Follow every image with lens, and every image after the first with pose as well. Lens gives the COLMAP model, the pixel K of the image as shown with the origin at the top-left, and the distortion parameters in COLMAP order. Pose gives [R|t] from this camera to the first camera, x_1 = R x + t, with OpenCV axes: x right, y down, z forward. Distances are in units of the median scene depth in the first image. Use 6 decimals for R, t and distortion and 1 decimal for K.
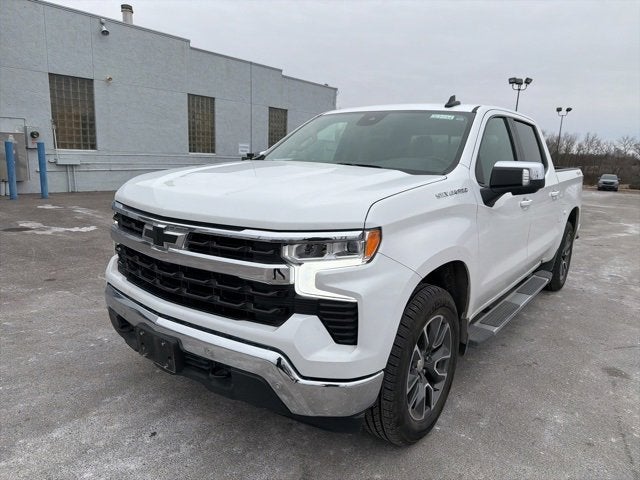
lens RADIAL K [[450.2, 0, 324.8], [0, 450.2, 238.5], [0, 0, 1]] dist [0.037927, -0.043126]
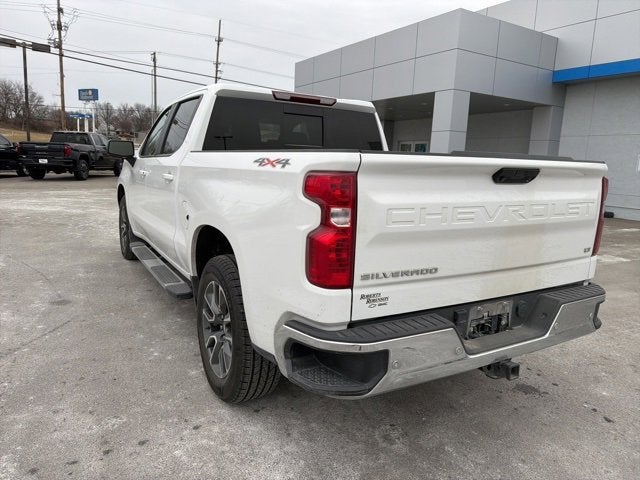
lens RADIAL K [[450.2, 0, 322.2], [0, 450.2, 238.8], [0, 0, 1]] dist [0.037927, -0.043126]
pose [[-0.376746, 0.102611, -0.920616, 1.795465], [-0.231011, 0.952036, 0.200651, -0.339835], [0.897049, 0.288267, -0.334972, 2.407205]]
